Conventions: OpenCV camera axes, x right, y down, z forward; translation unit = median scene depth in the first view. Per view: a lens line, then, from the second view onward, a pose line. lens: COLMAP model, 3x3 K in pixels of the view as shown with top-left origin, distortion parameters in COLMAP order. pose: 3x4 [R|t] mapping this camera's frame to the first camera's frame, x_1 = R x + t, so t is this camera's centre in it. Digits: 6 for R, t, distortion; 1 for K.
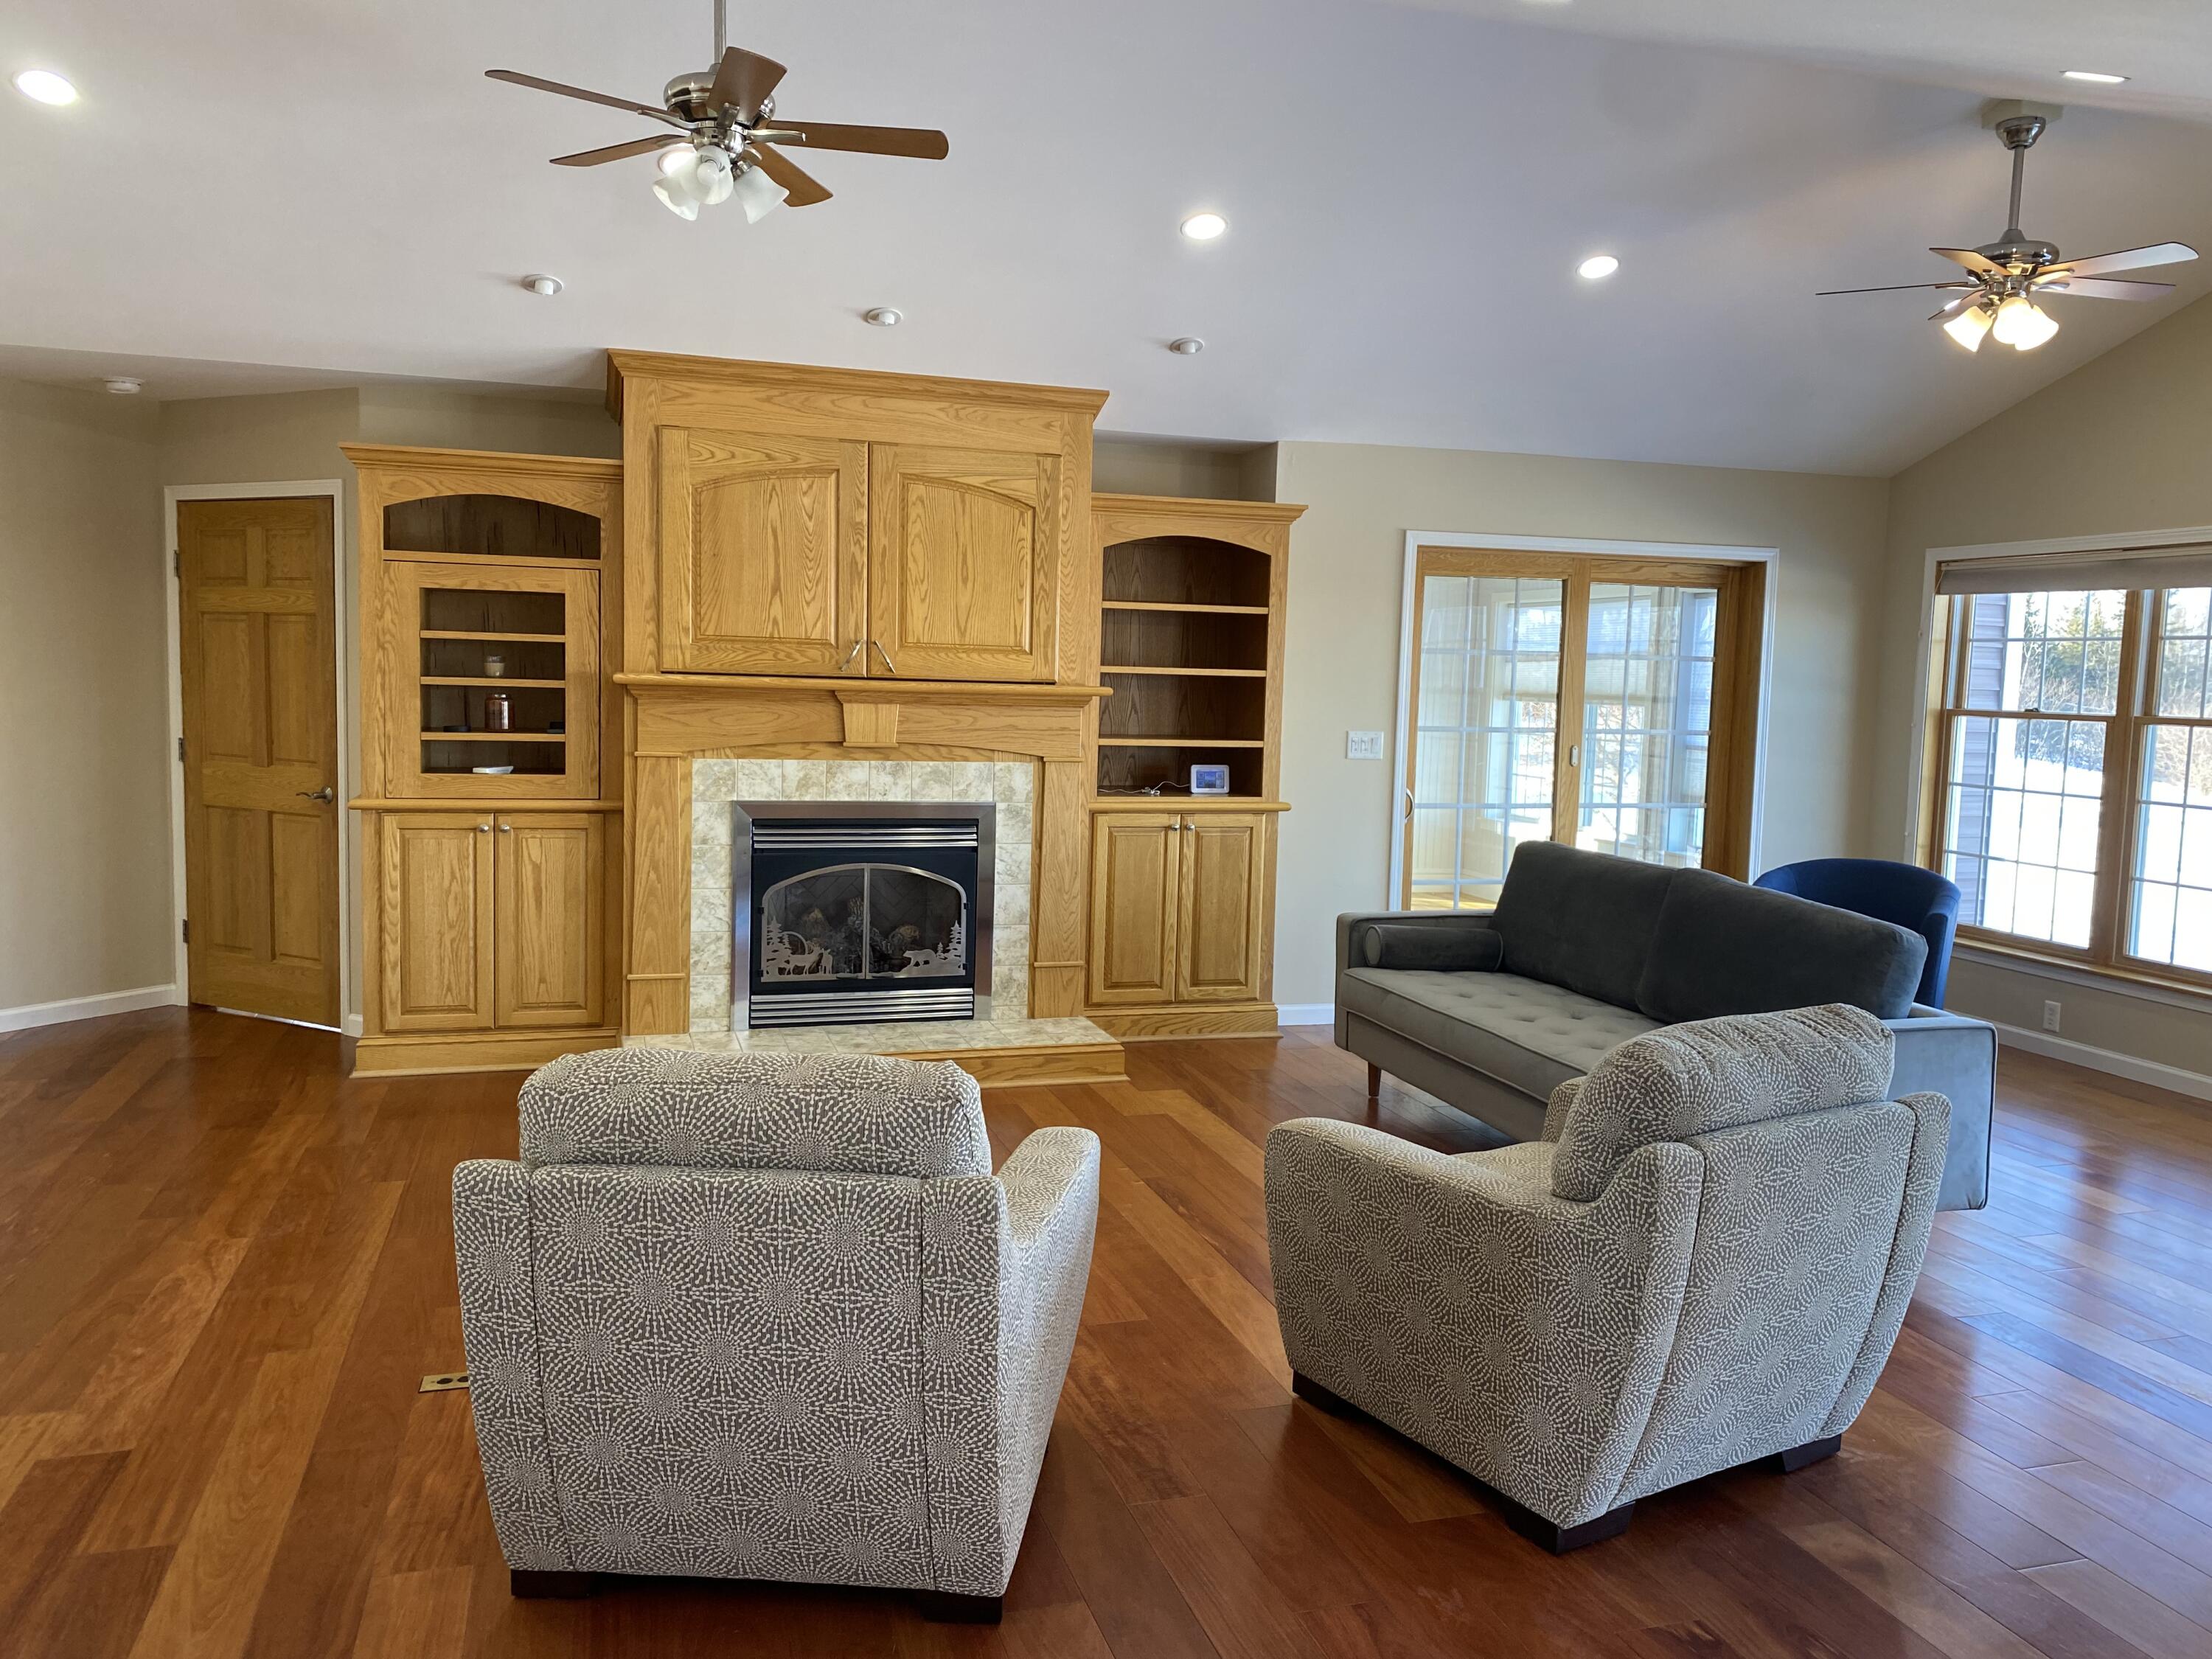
lens RADIAL K [[1625.4, 0, 1105.6], [0, 1625.4, 820.9], [0, 0, 1]] dist [0.130917, -0.255609]
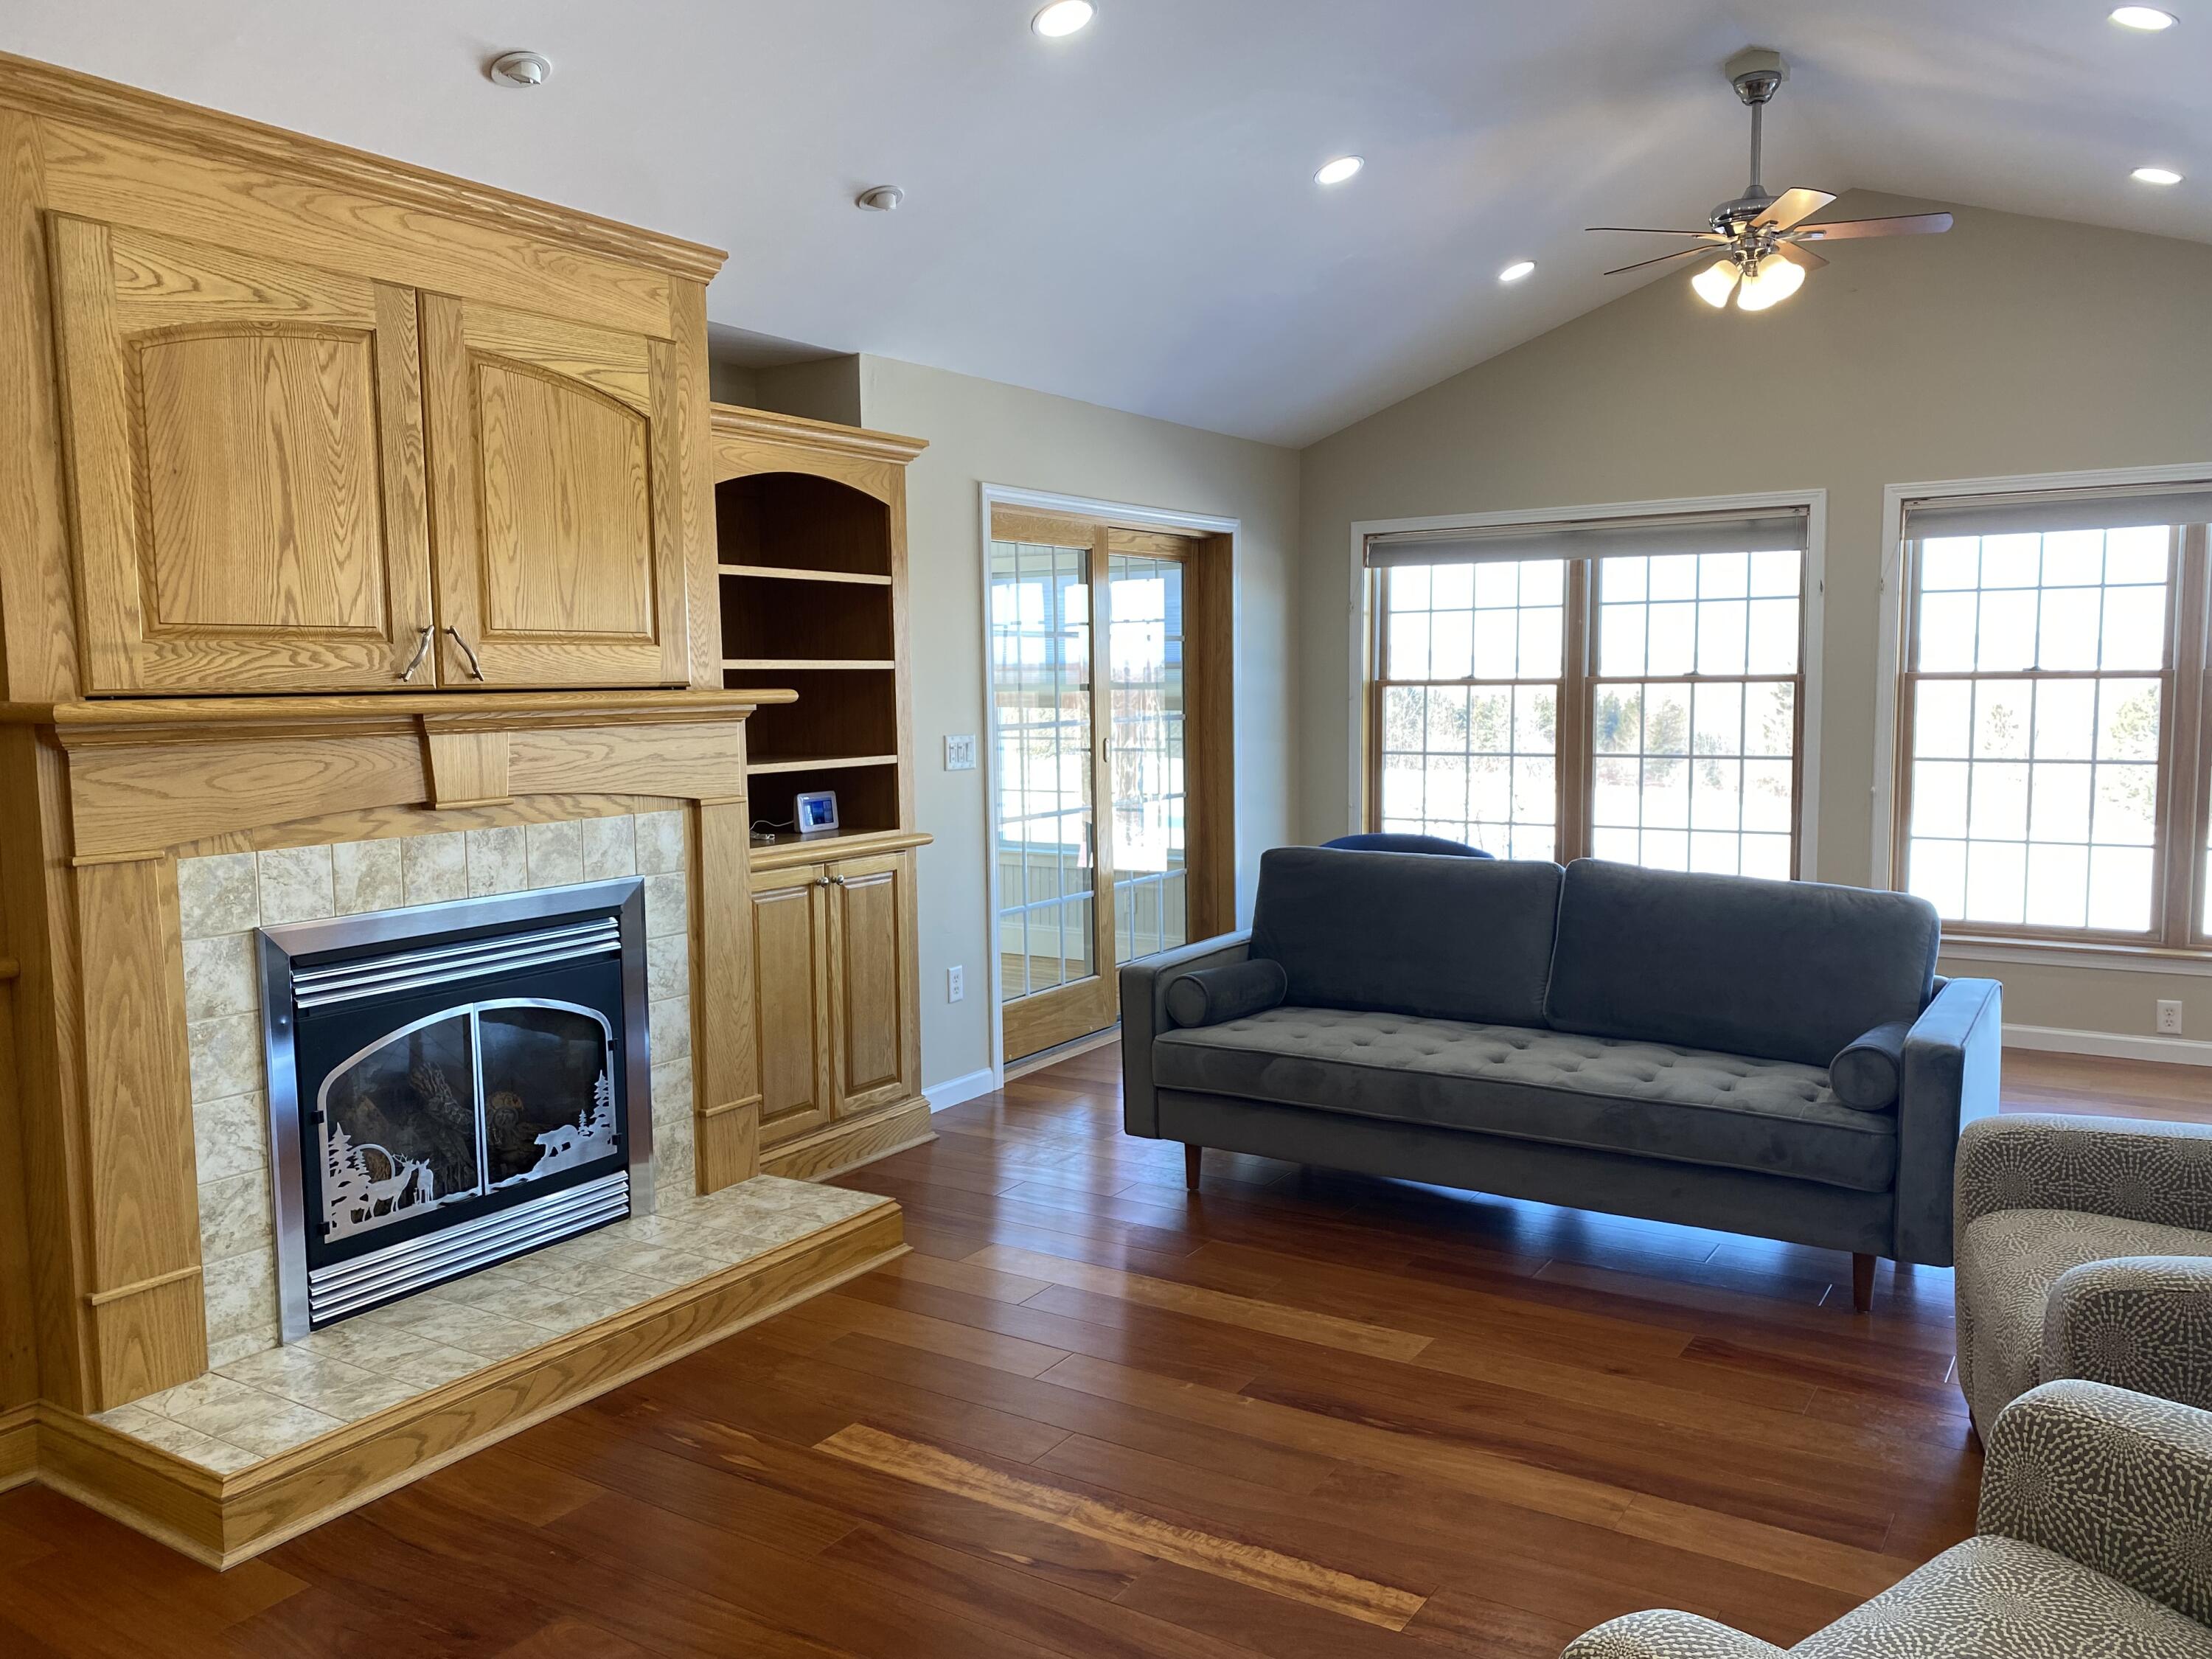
lens RADIAL K [[1682.5, 0, 1106.0], [0, 1682.5, 844.4], [0, 0, 1]] dist [-0.000609, 0.004595]
pose [[0.764431, -0.101520, 0.636662, -0.354257], [0.089970, 0.994659, 0.050579, -0.041727], [-0.638397, 0.018616, 0.769482, 0.380517]]
